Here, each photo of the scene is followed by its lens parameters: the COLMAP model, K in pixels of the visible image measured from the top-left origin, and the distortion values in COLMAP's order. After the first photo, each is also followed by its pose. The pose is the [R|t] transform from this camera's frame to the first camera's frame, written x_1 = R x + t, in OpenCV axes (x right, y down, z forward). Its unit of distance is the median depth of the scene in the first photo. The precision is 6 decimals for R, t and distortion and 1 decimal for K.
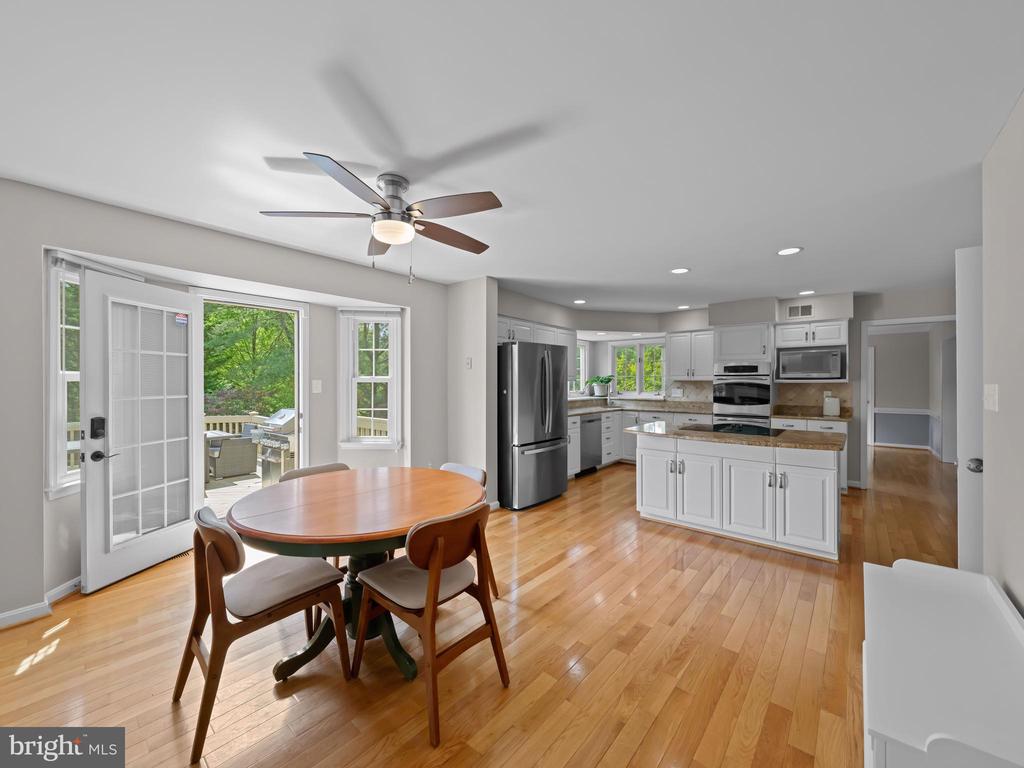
lens RADIAL K [[400.8, 0, 513.9], [0, 400.8, 383.7], [0, 0, 1]] dist [-0.002404, 0.001624]
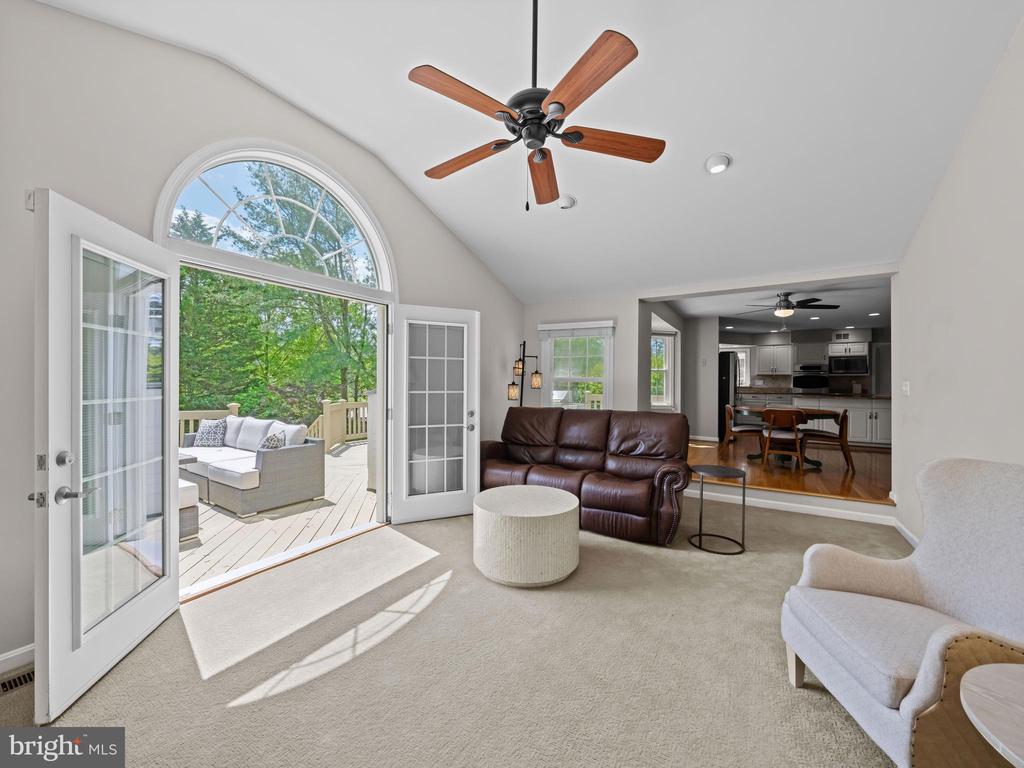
lens RADIAL K [[400.8, 0, 507.5], [0, 400.8, 386.3], [0, 0, 1]] dist [-0.002404, 0.001624]
pose [[0.986591, 0.005506, 0.163117, -1.084939], [-0.006885, 0.999945, 0.007889, 0.041684], [-0.163065, -0.008906, 0.986575, -0.554162]]
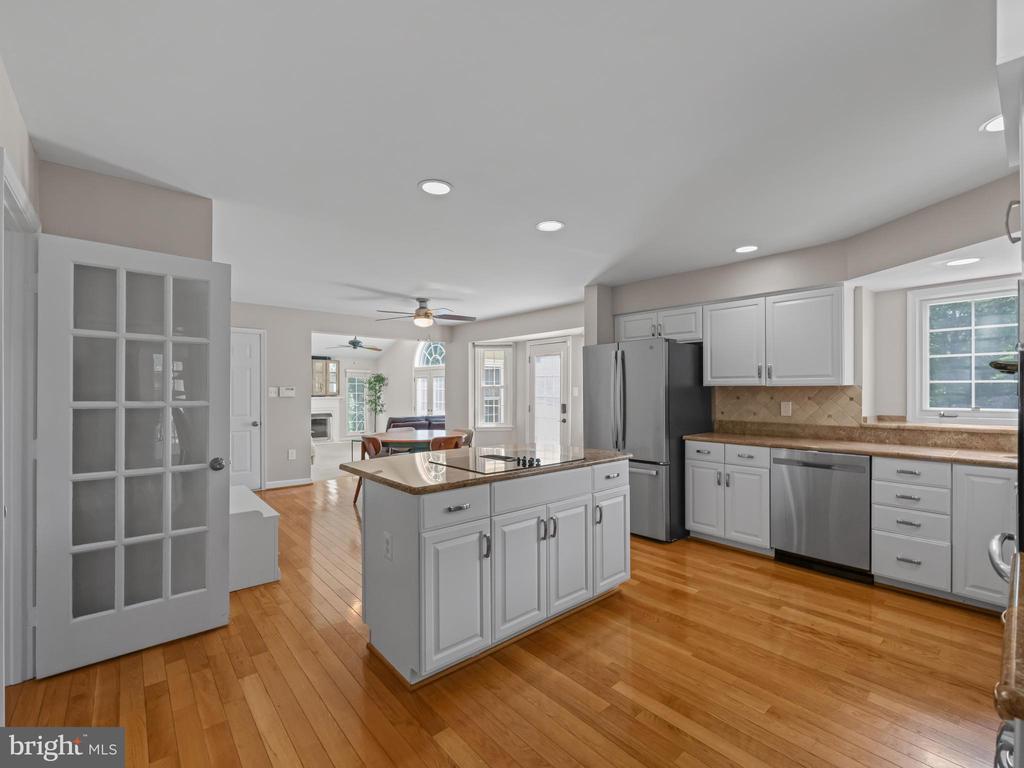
lens RADIAL K [[454.1, 0, 509.1], [0, 454.1, 386.4], [0, 0, 1]] dist [-0.002272, -0.000479]
pose [[-0.149980, 0.003249, -0.988684, 0.980692], [0.009240, 0.999956, 0.001884, -0.004327], [0.988646, -0.008853, -0.150003, 0.796070]]
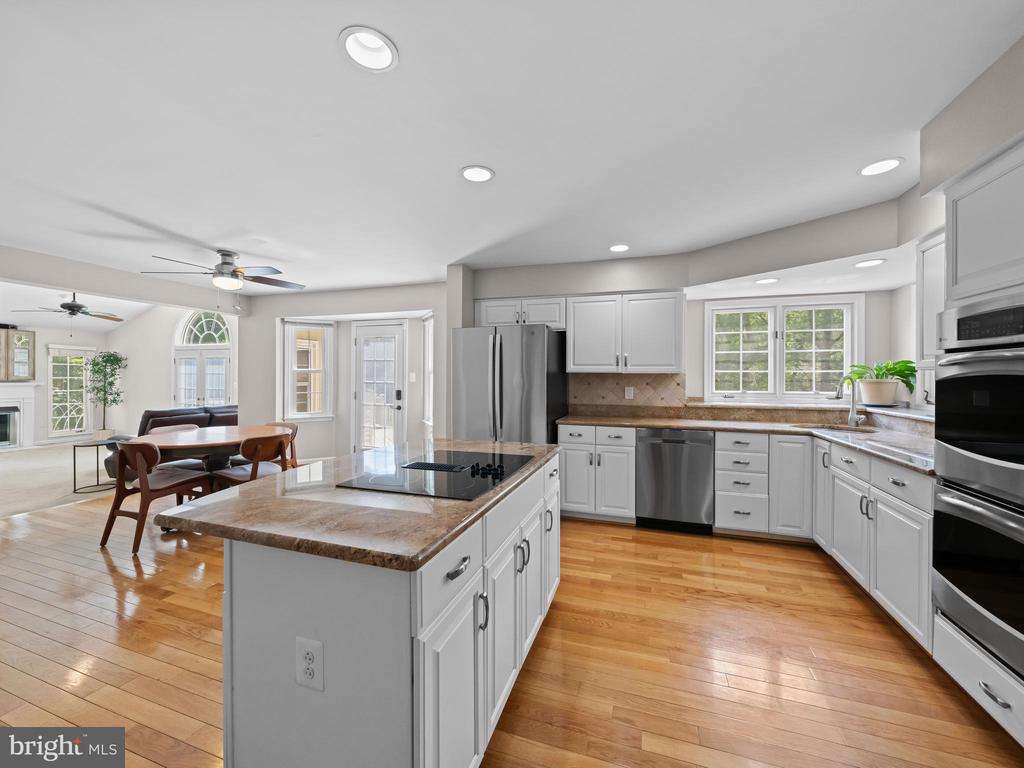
lens RADIAL K [[400.8, 0, 513.3], [0, 400.8, 377.4], [0, 0, 1]] dist [-0.002404, 0.001624]
pose [[0.377726, 0.014865, -0.925798, 0.730194], [-0.004416, 0.999889, 0.014253, -0.000736], [0.925907, -0.001296, 0.377749, 0.576344]]
